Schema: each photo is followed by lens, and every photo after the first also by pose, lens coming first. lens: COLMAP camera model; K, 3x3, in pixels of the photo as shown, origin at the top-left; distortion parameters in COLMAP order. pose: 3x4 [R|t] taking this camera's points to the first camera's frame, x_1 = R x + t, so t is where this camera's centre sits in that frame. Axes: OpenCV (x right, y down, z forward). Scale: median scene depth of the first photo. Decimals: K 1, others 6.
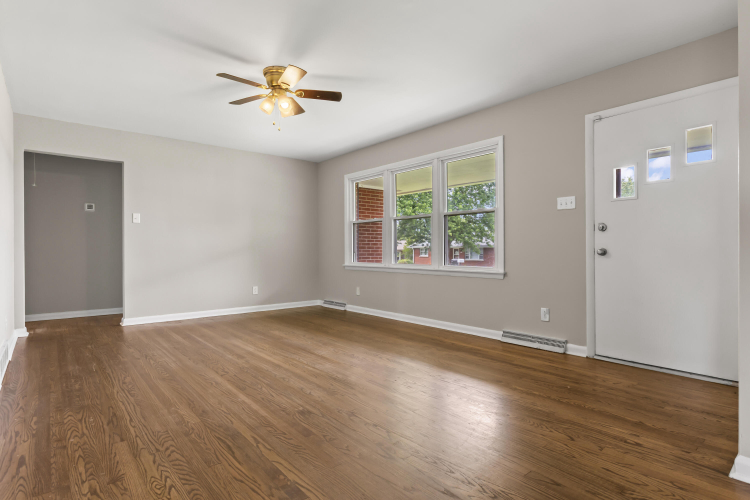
lens RADIAL K [[388.9, 0, 372.0], [0, 388.9, 247.6], [0, 0, 1]] dist [-0.003559, 0.000650]
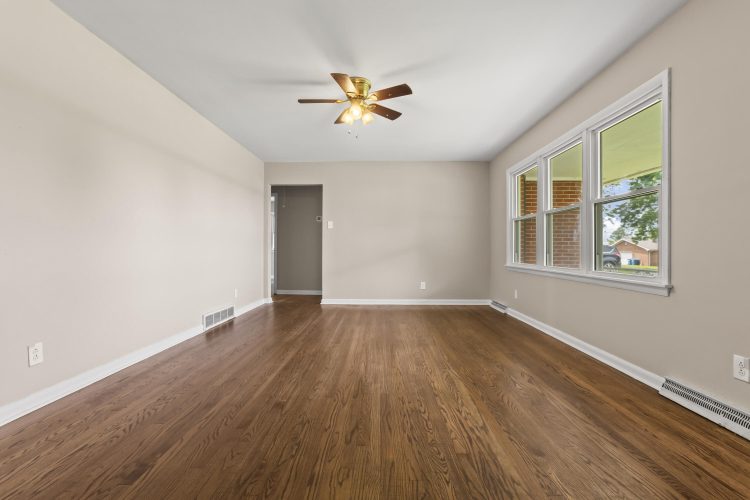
lens RADIAL K [[335.9, 0, 372.9], [0, 335.9, 247.7], [0, 0, 1]] dist [-0.000512, 0.000559]
pose [[0.750665, 0.000781, -0.660683, 0.289312], [-0.000863, 1.000000, 0.000202, 0.002026], [0.660682, 0.000418, 0.750665, 0.236578]]
